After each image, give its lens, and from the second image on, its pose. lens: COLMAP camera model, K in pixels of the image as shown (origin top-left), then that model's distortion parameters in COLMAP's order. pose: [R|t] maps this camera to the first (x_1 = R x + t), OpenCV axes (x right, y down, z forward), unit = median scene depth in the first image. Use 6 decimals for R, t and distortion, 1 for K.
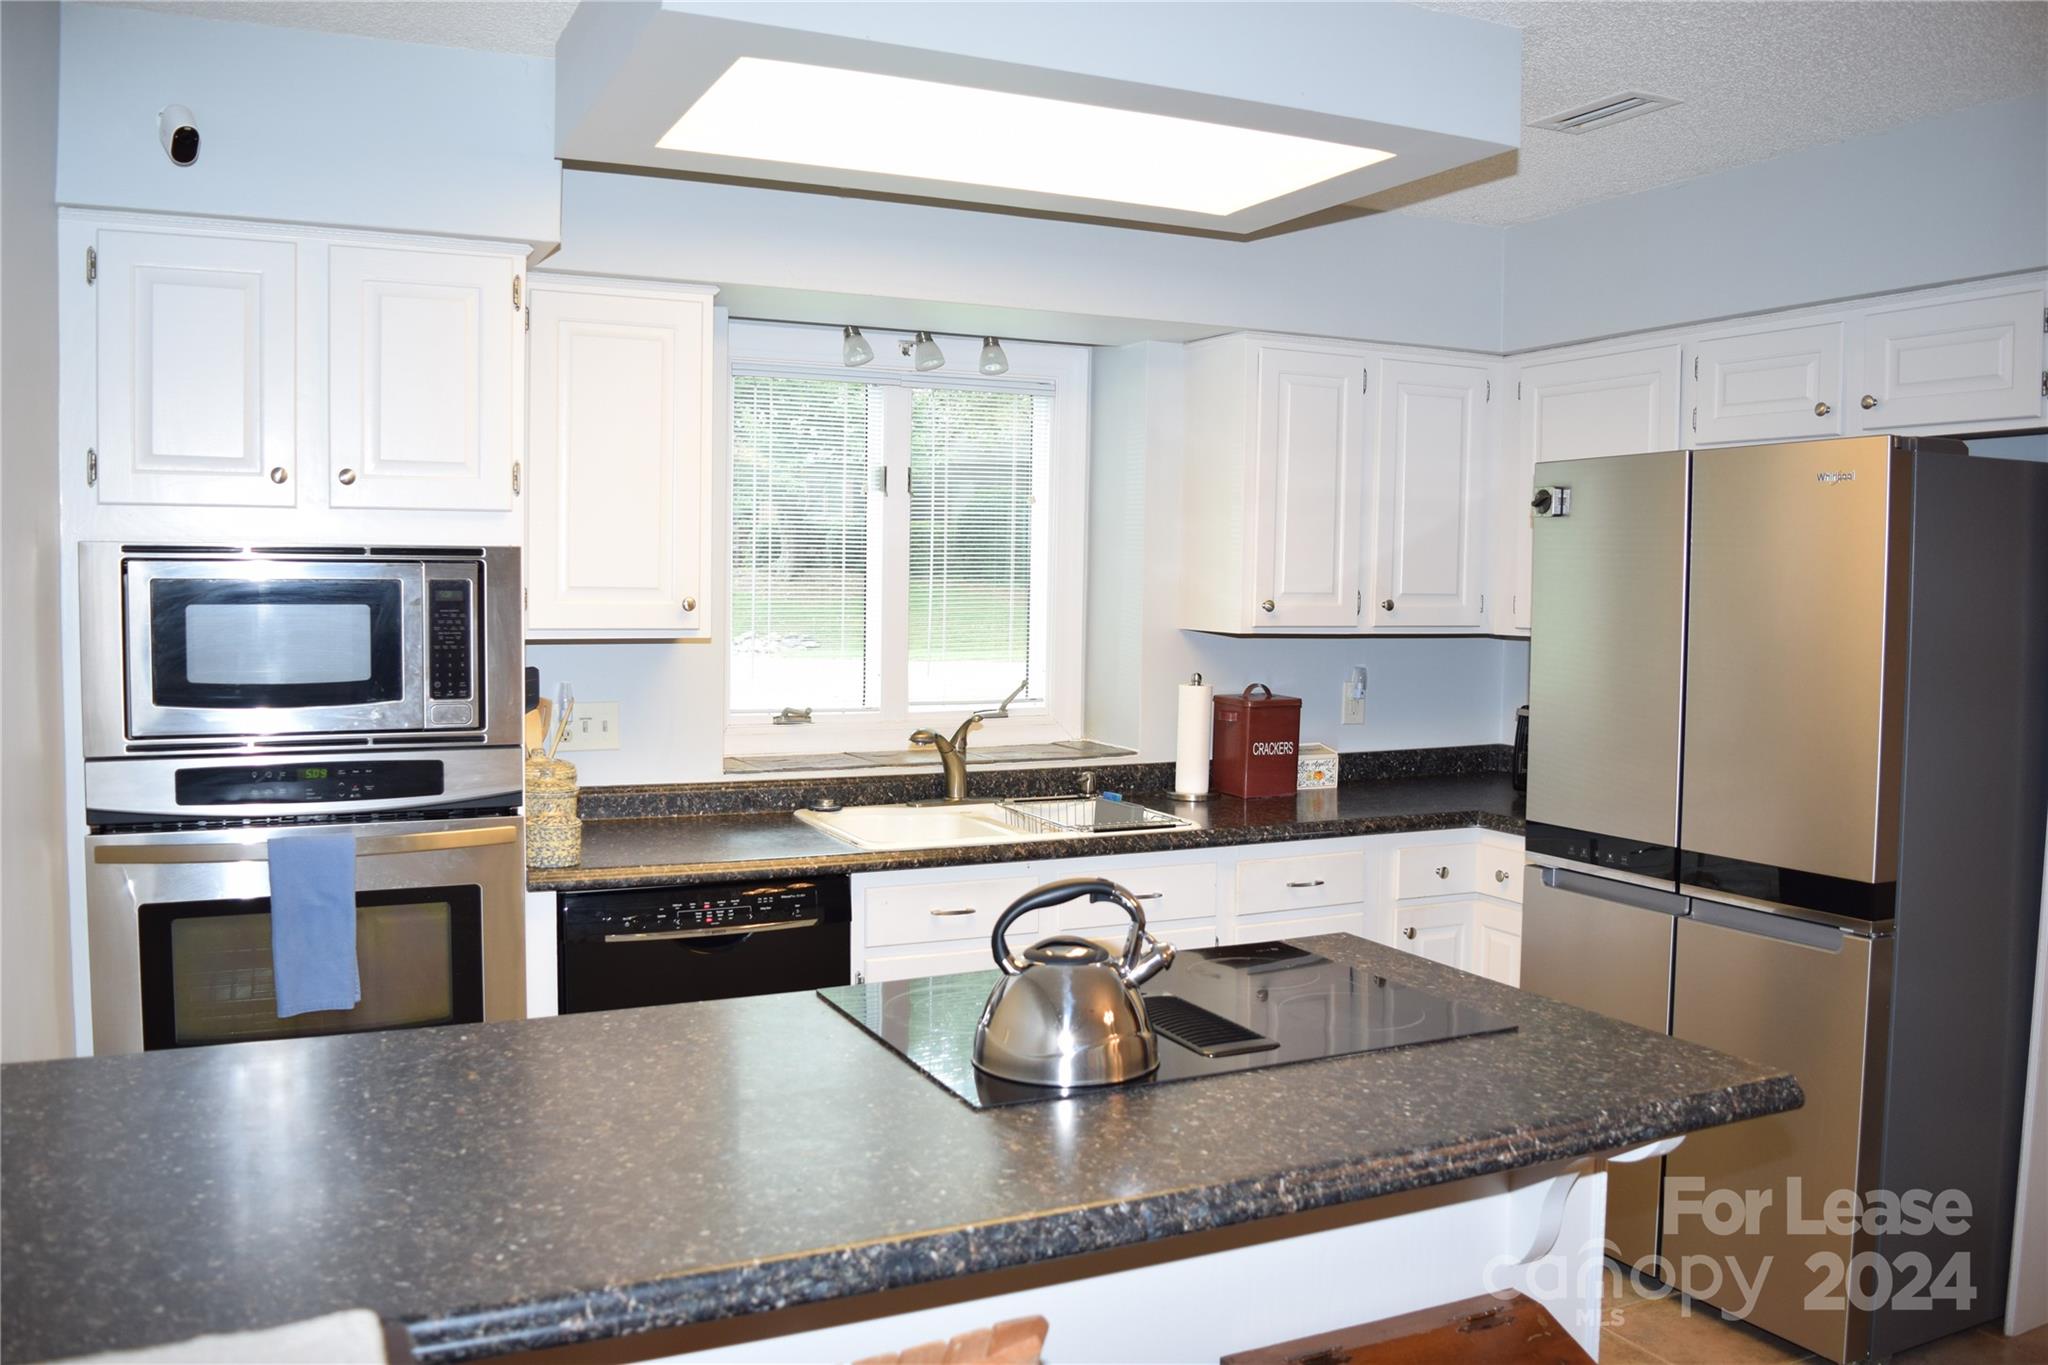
lens RADIAL K [[1647.7, 0, 1062.8], [0, 1647.7, 690.7], [0, 0, 1]] dist [-0.088291, -0.002694]
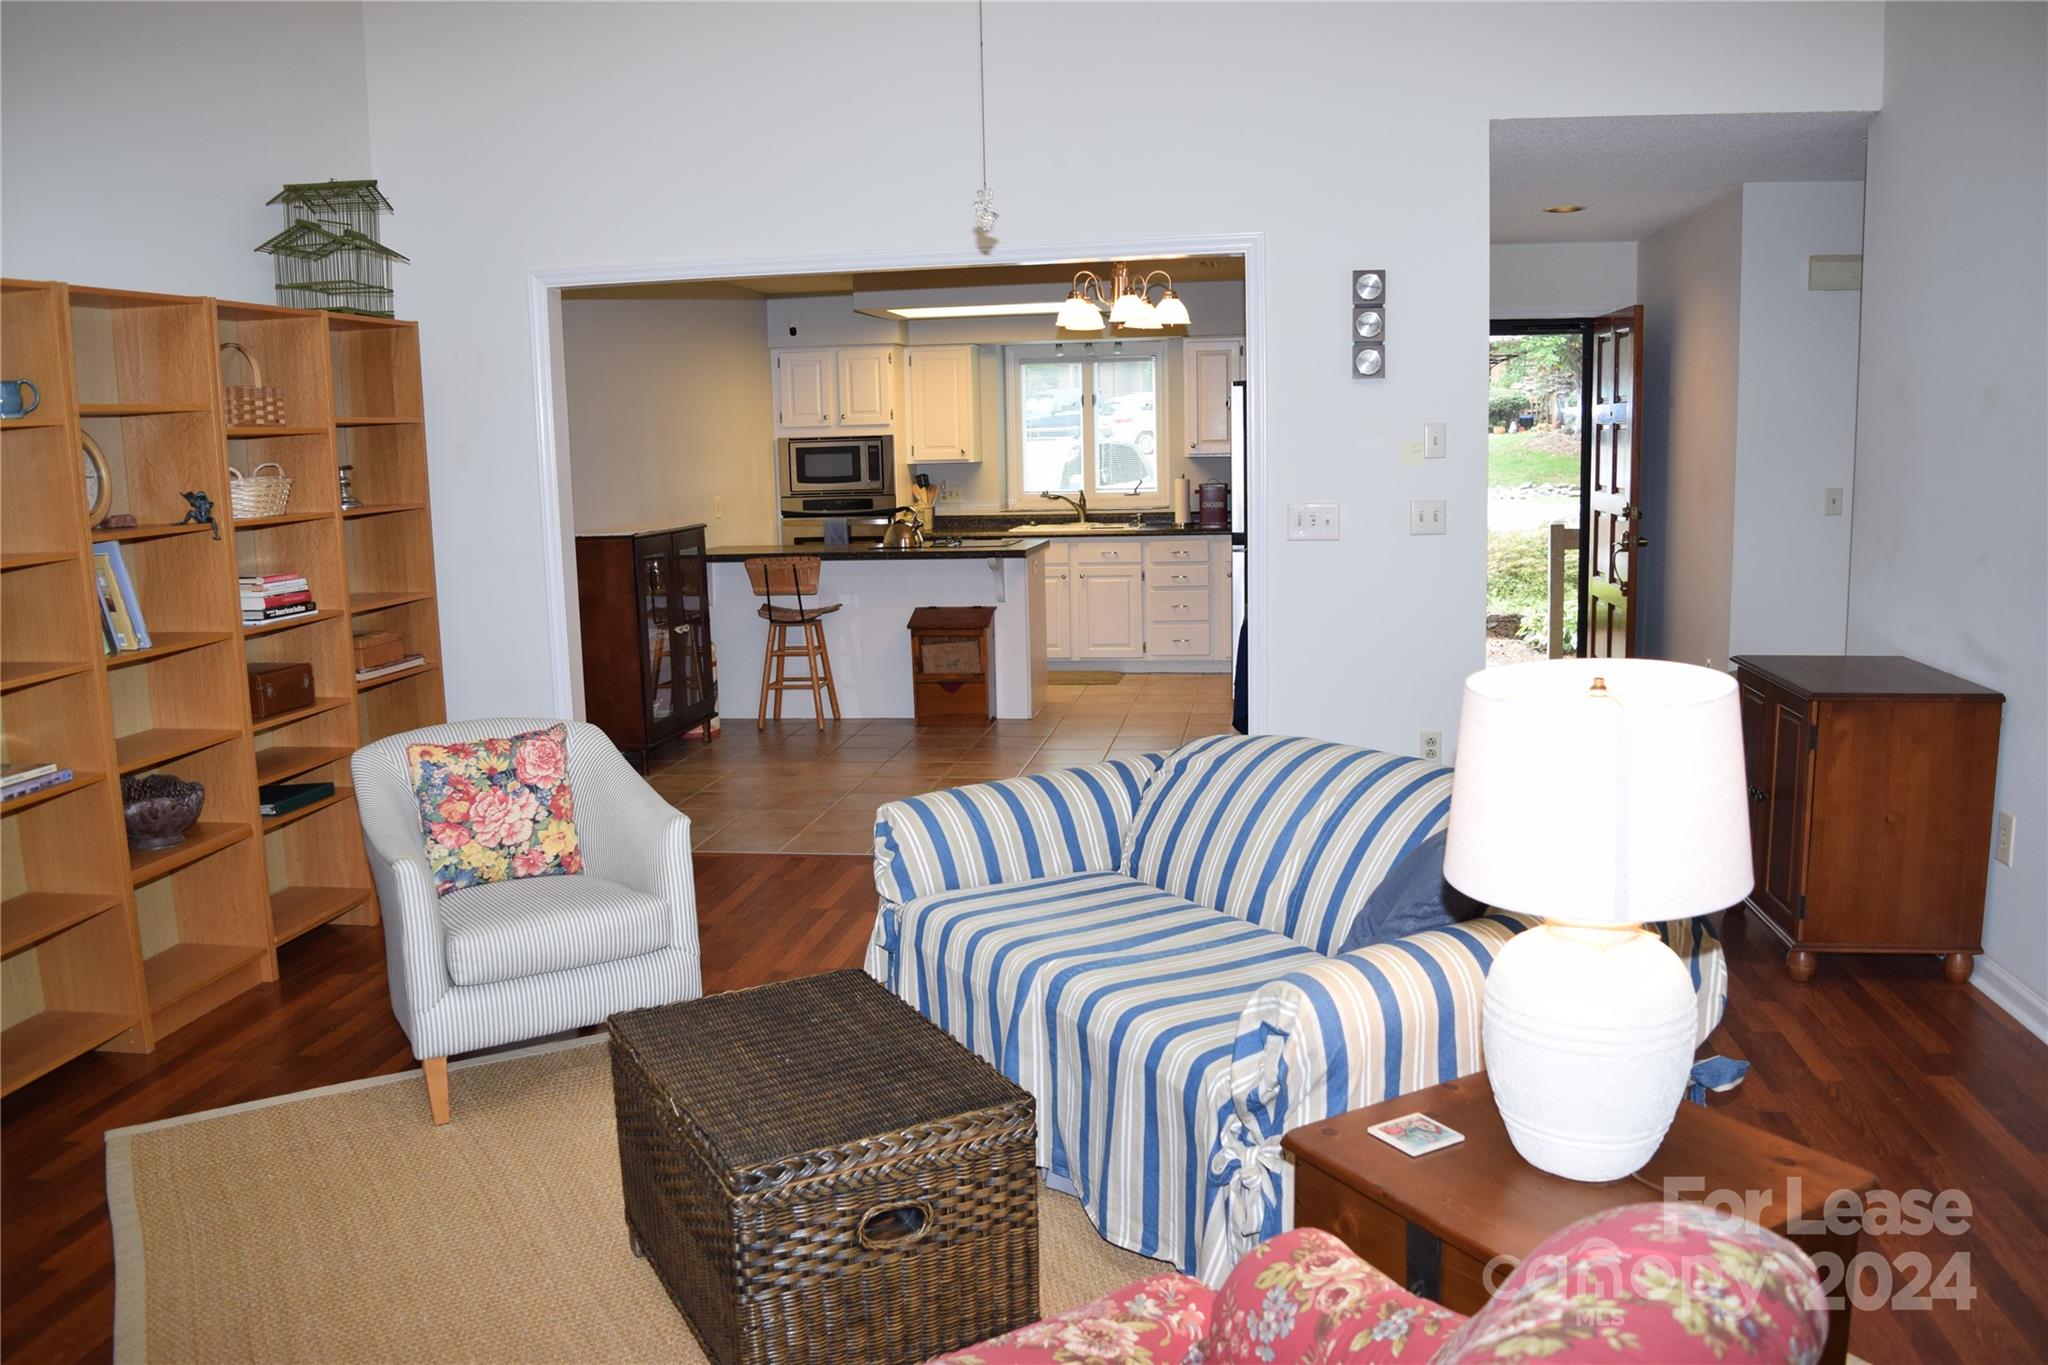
lens RADIAL K [[1621.2, 0, 1024.0], [0, 1621.2, 682.5], [0, 0, 1]] dist [-0.086975, 0.020259]
pose [[0.820786, 0.051206, -0.568936, 1.491261], [-0.004796, 0.996557, 0.082774, 0.117817], [0.571216, -0.065211, 0.818205, -1.319124]]
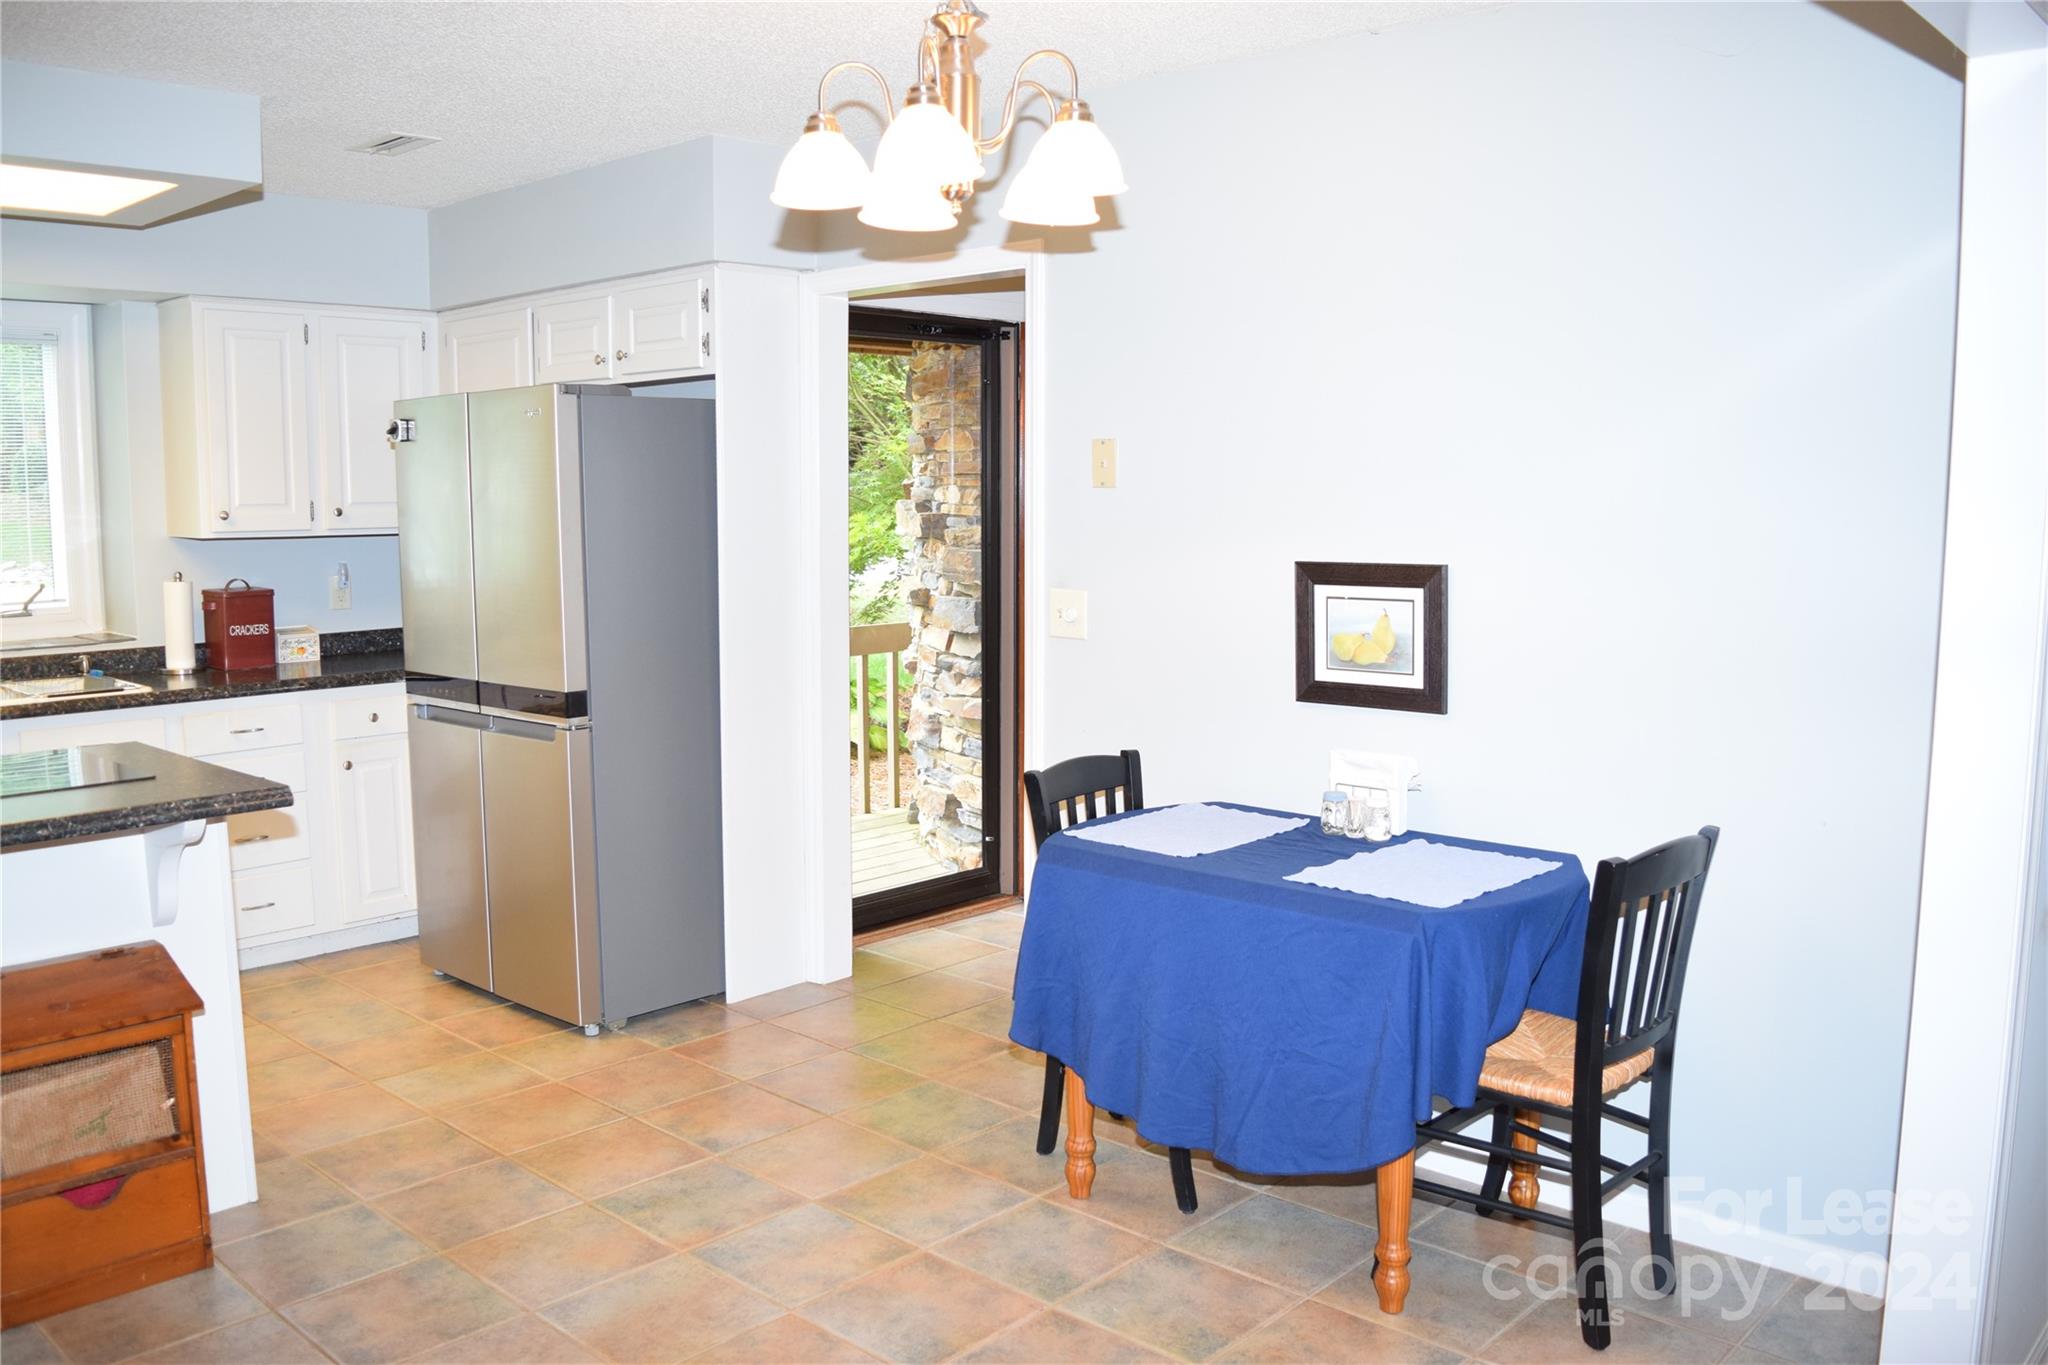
lens RADIAL K [[1621.2, 0, 1024.0], [0, 1621.2, 682.5], [0, 0, 1]] dist [-0.086975, 0.020259]
pose [[0.934469, -0.056933, 0.351462, 0.297124], [0.039222, 0.997585, 0.057315, 0.034181], [-0.353877, -0.039774, 0.934446, -0.400374]]
